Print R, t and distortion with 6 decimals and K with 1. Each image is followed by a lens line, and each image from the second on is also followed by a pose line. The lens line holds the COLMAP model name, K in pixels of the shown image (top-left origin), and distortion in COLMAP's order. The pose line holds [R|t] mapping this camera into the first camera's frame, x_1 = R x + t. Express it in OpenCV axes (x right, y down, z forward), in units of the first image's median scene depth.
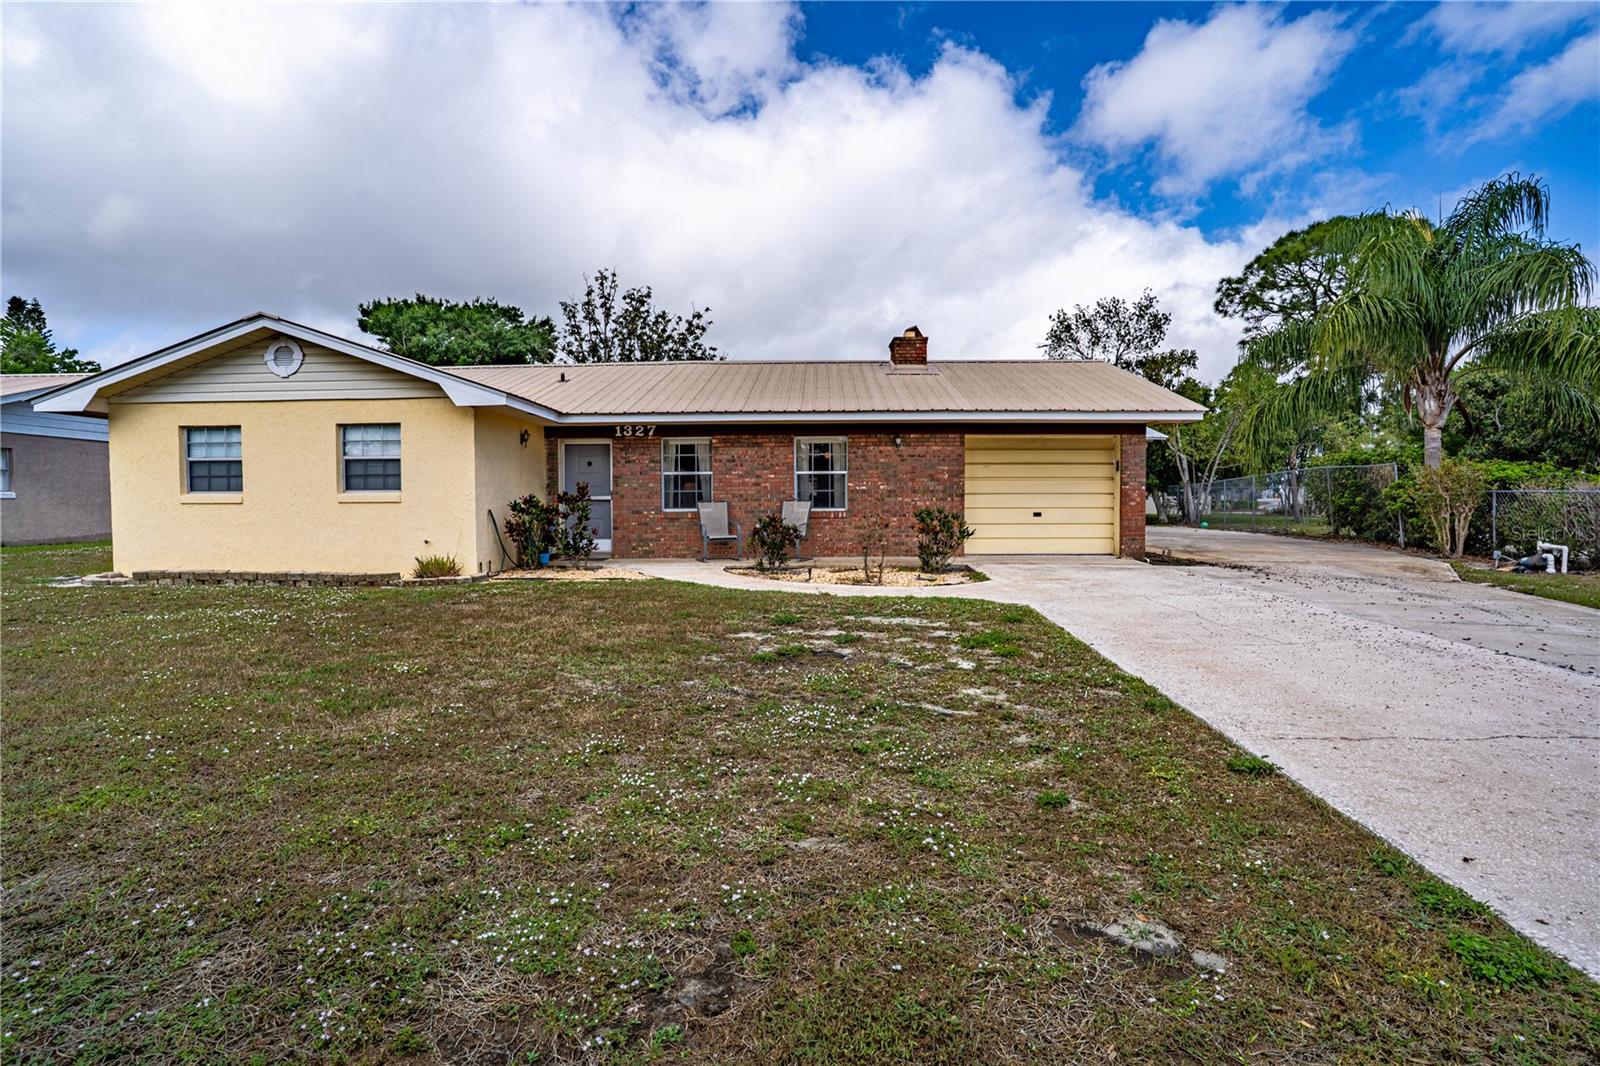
lens RADIAL K [[790.6, 0, 800.0], [0, 790.6, 533.0], [0, 0, 1]] dist [-0.087135, 0.041173]
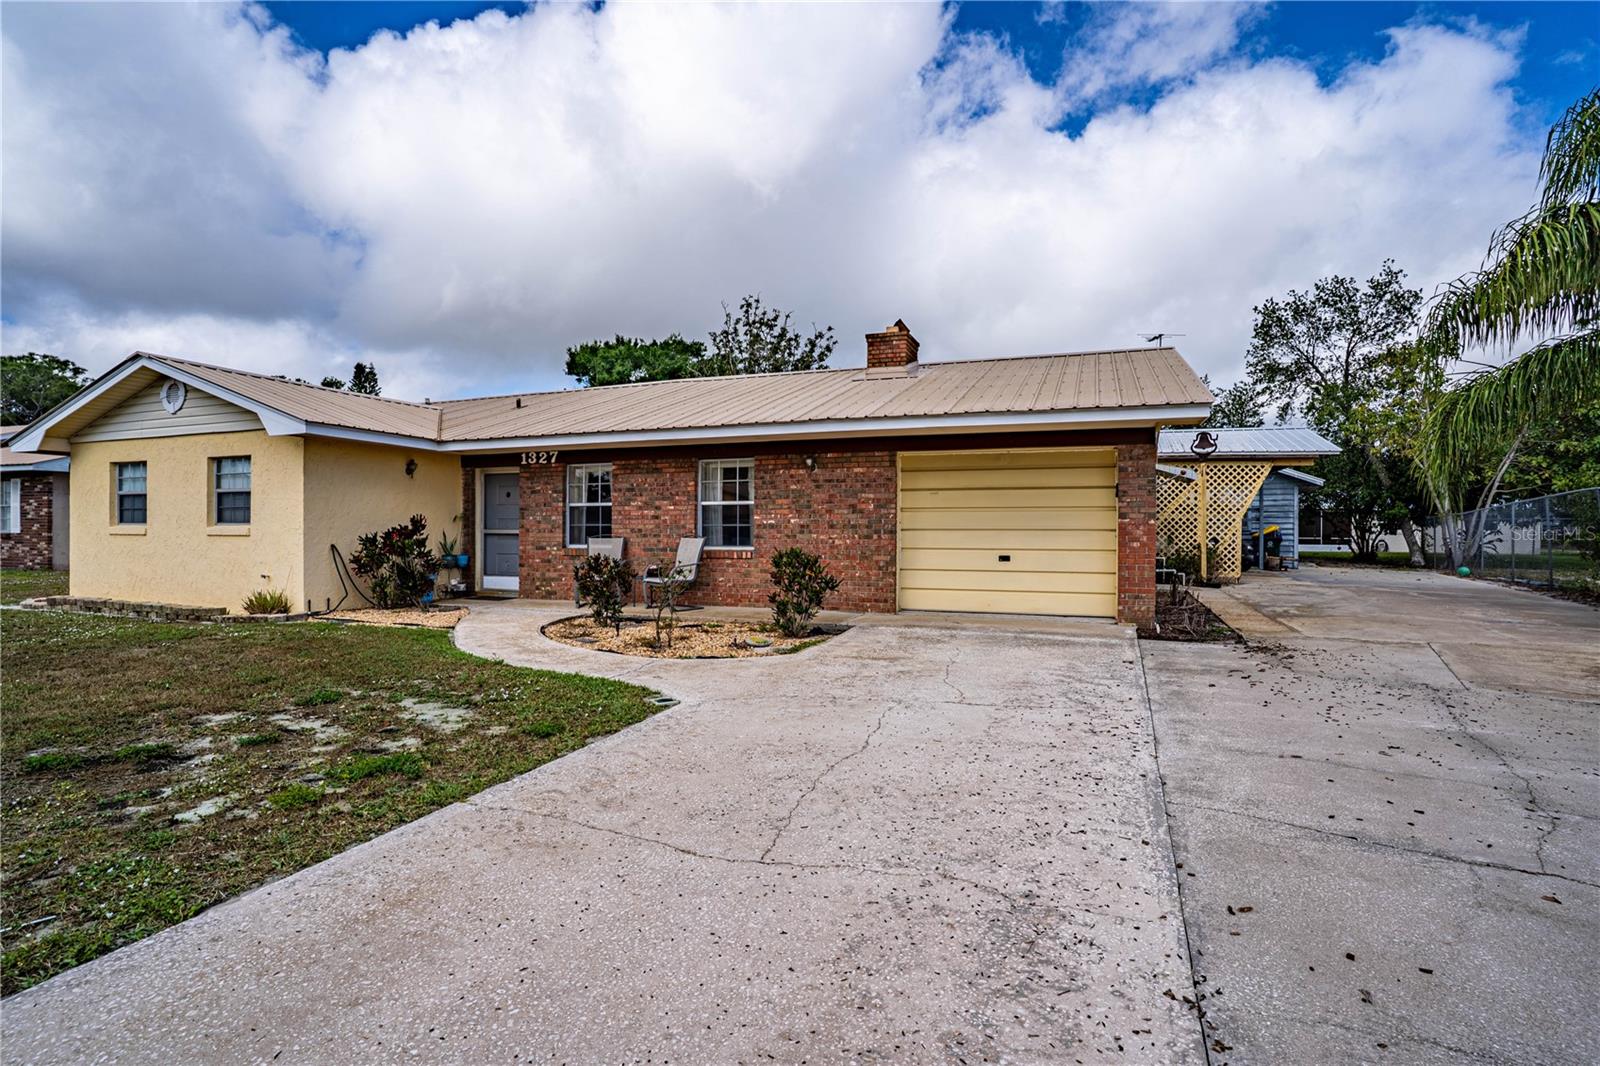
lens RADIAL K [[790.6, 0, 800.0], [0, 790.6, 533.0], [0, 0, 1]] dist [-0.087135, 0.041173]
pose [[0.942619, 0.007606, -0.333785, 0.375806], [-0.019921, 0.999241, -0.033488, -0.019649], [0.333277, 0.038215, 0.942054, 0.258198]]
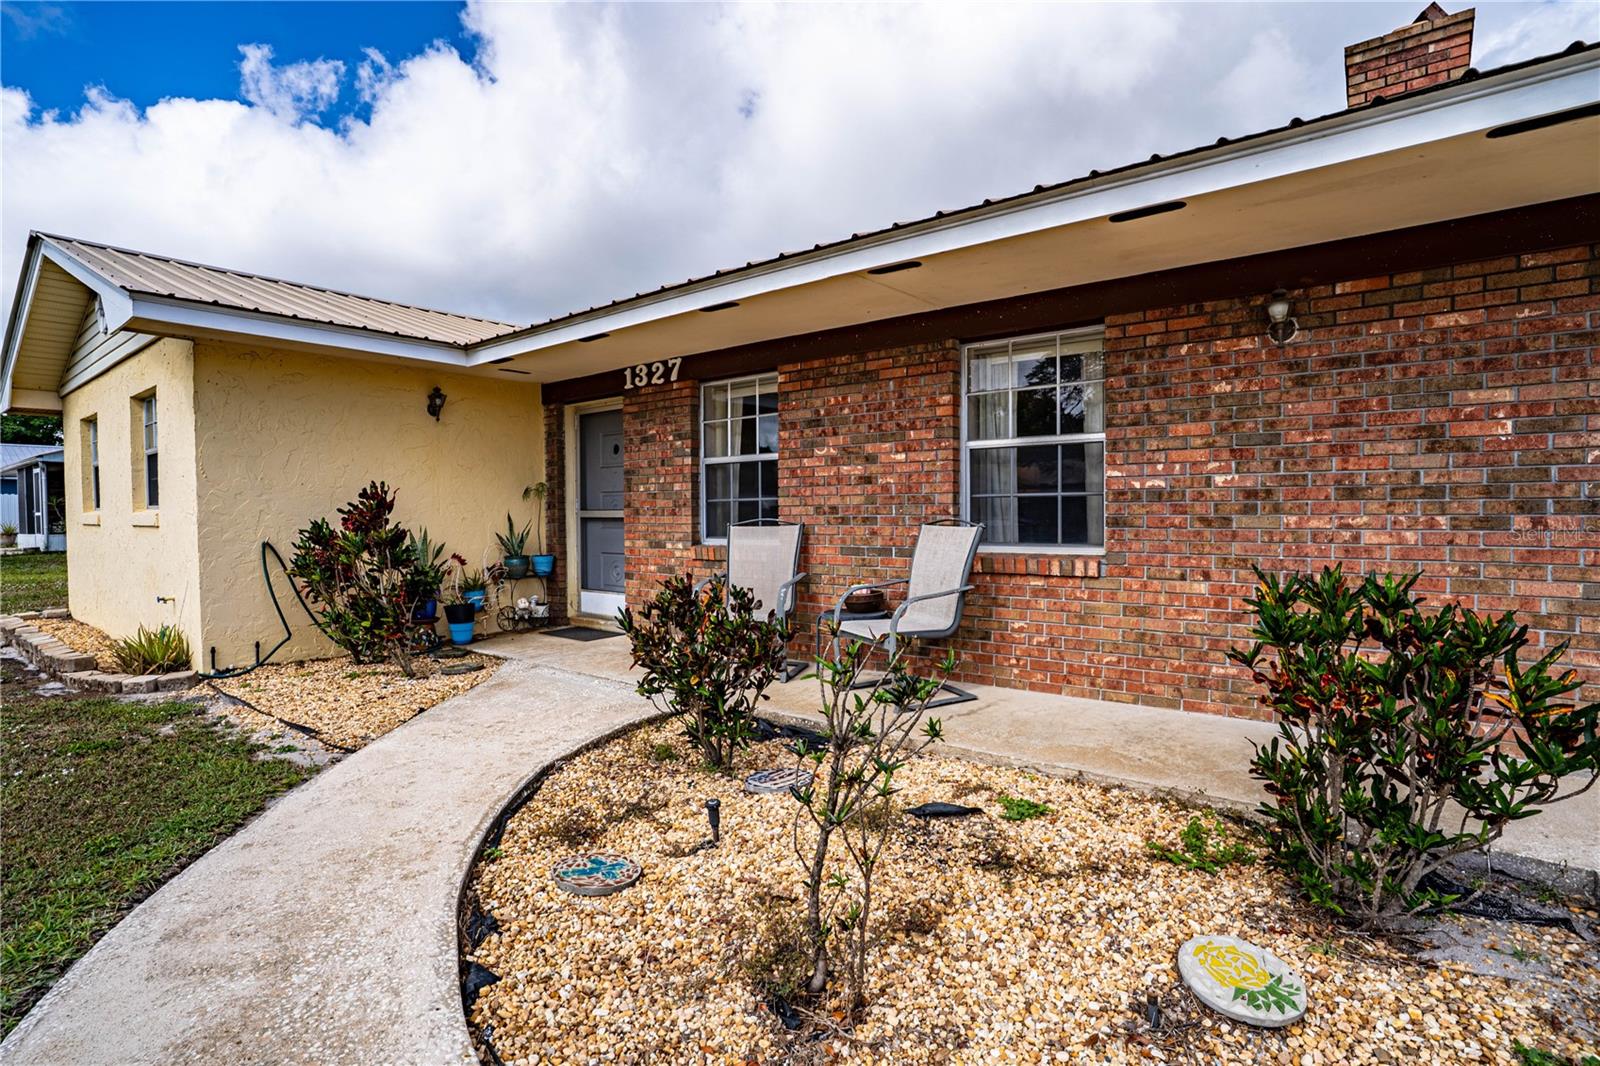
lens RADIAL K [[790.6, 0, 800.0], [0, 790.6, 533.0], [0, 0, 1]] dist [-0.087135, 0.041173]
pose [[0.795635, 0.015025, -0.605590, 0.153669], [-0.019202, 0.999816, -0.000423, -0.035268], [0.605472, 0.011965, 0.795777, 0.680204]]
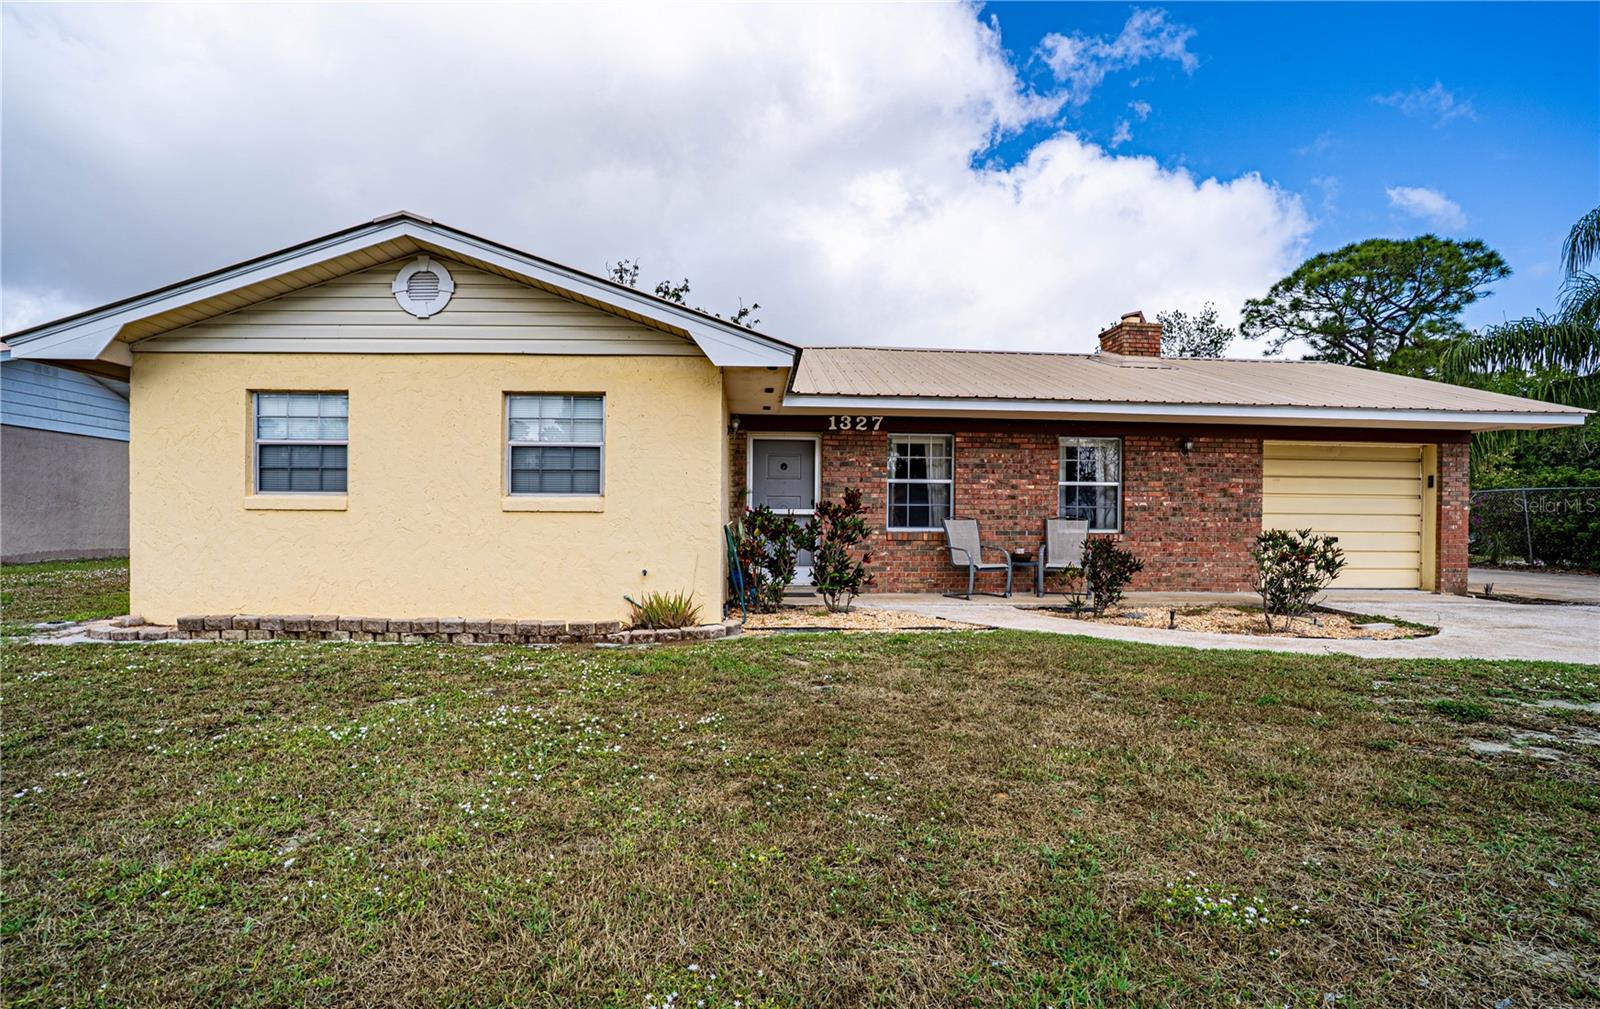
lens RADIAL K [[790.3, 0, 795.6], [0, 790.3, 533.8], [0, 0, 1]] dist [-0.093745, 0.045986]
pose [[0.996626, 0.010467, 0.081410, -0.328390], [-0.008243, 0.999585, -0.027612, -0.003349], [-0.081665, 0.026848, 0.996298, 0.260501]]
